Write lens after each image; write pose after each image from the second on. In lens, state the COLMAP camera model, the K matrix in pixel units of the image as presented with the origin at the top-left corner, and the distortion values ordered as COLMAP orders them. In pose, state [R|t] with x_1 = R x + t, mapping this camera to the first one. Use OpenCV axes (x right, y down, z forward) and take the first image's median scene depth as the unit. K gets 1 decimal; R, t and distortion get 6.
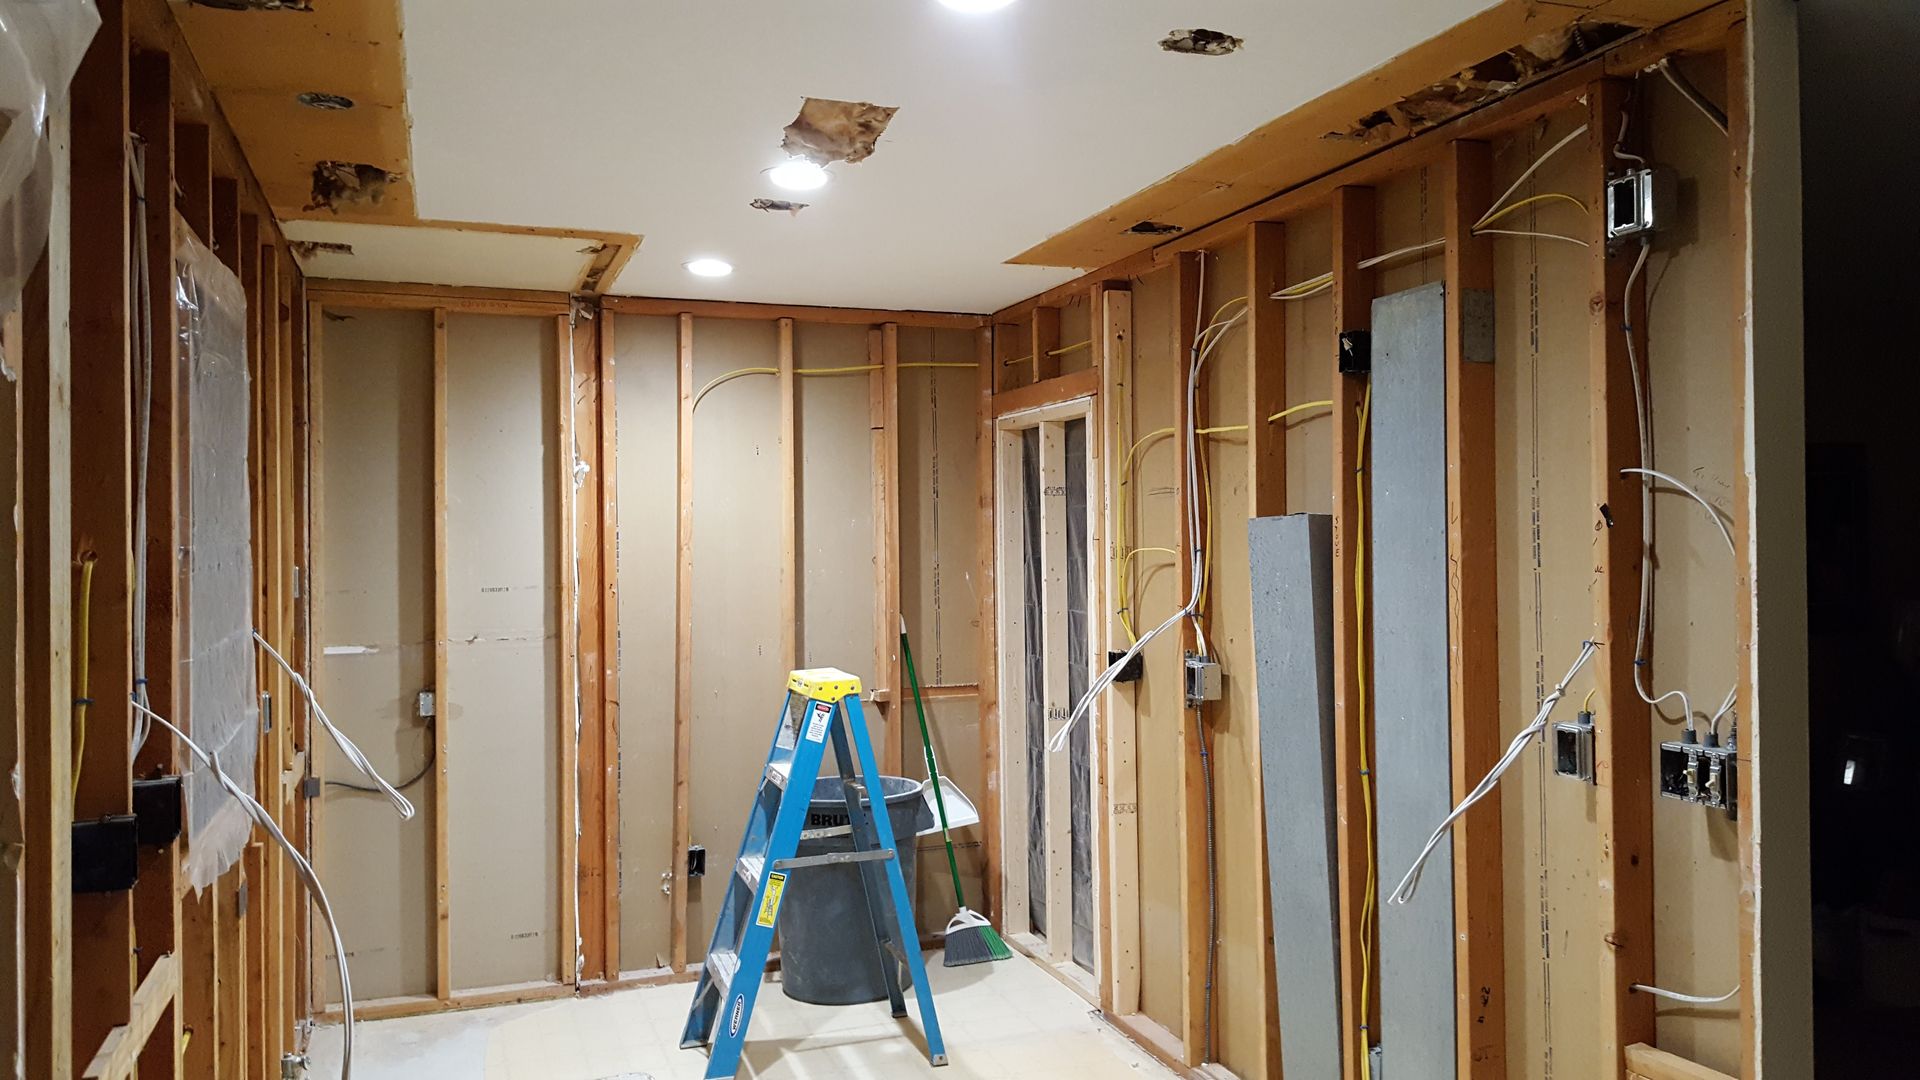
lens RADIAL K [[1412.6, 0, 990.0], [0, 1412.6, 521.5], [0, 0, 1]] dist [0.162079, -0.257517]
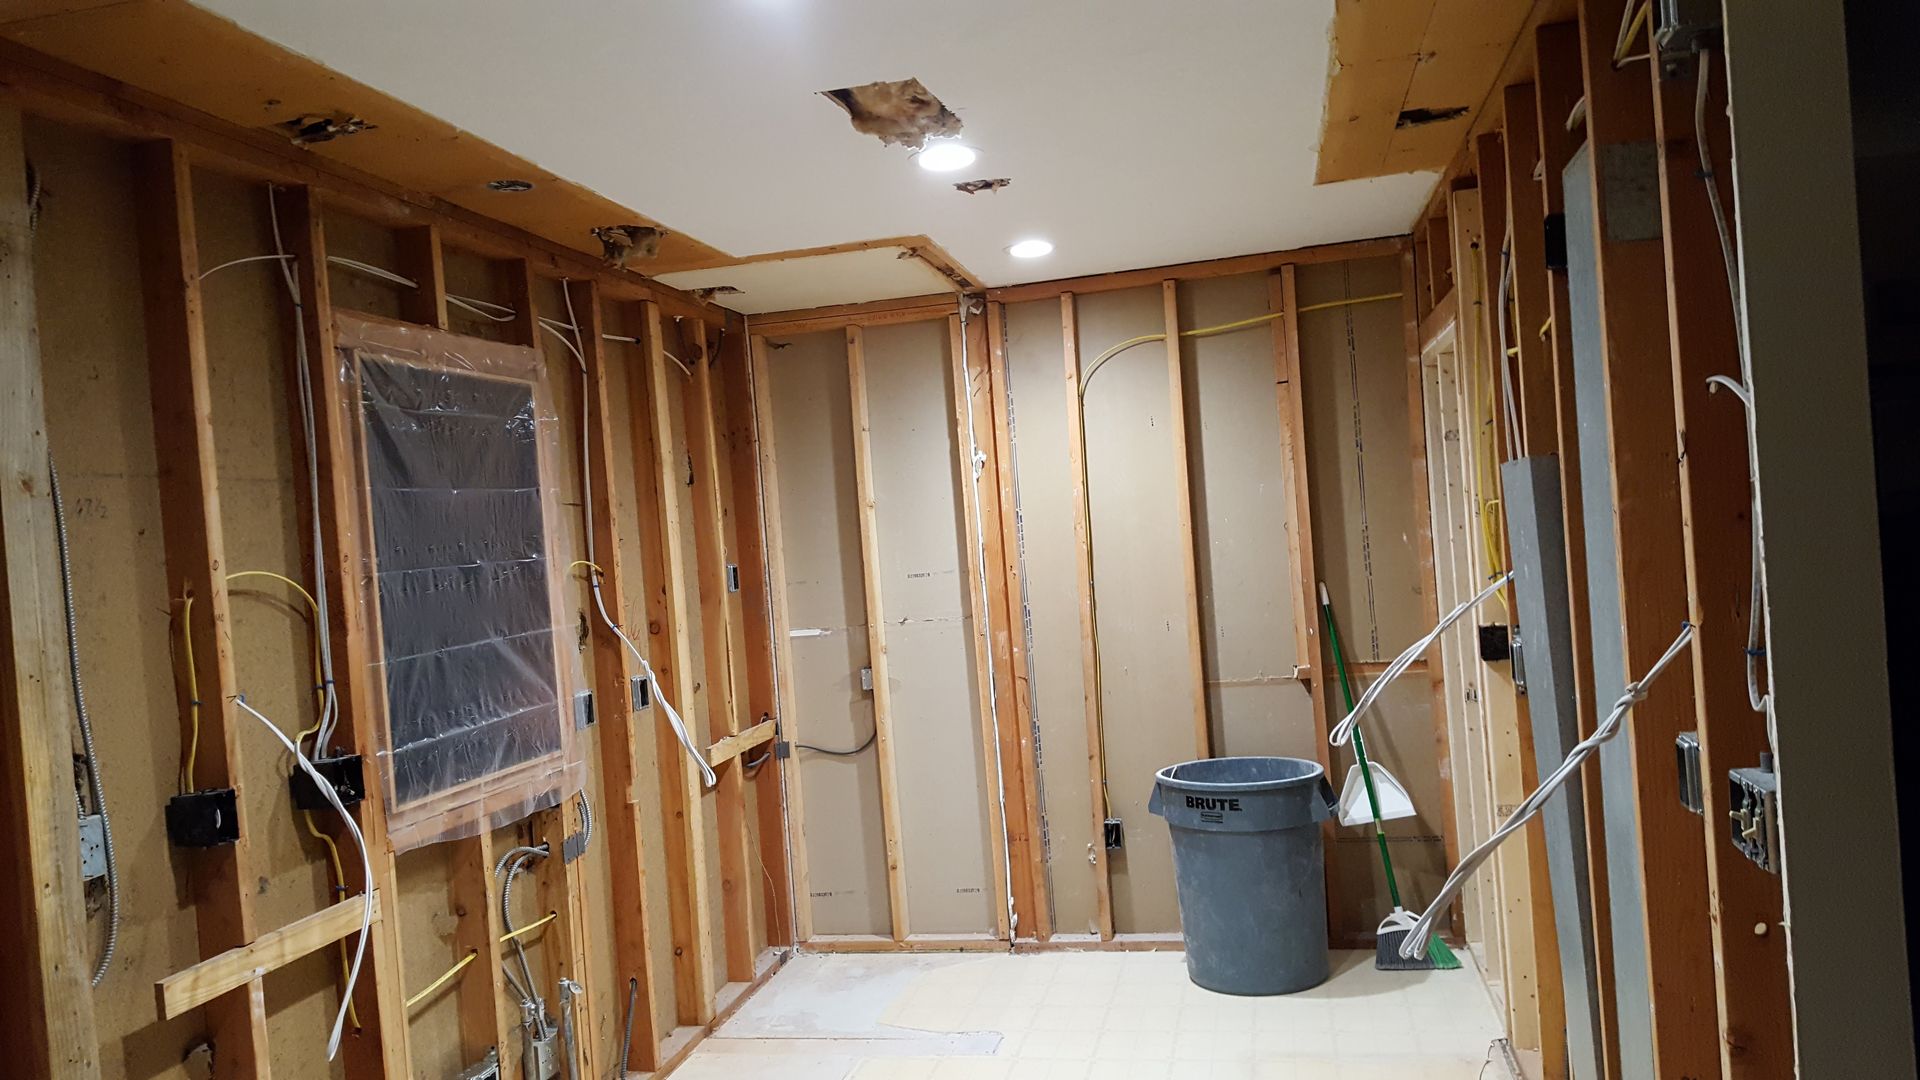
lens RADIAL K [[1421.0, 0, 959.6], [0, 1421.0, 554.6], [0, 0, 1]] dist [0.185822, -0.339664]
pose [[0.834007, -0.046358, -0.549803, 0.278469], [0.076262, 0.996585, 0.031653, -0.000215], [0.546459, -0.068328, 0.834694, 0.111238]]
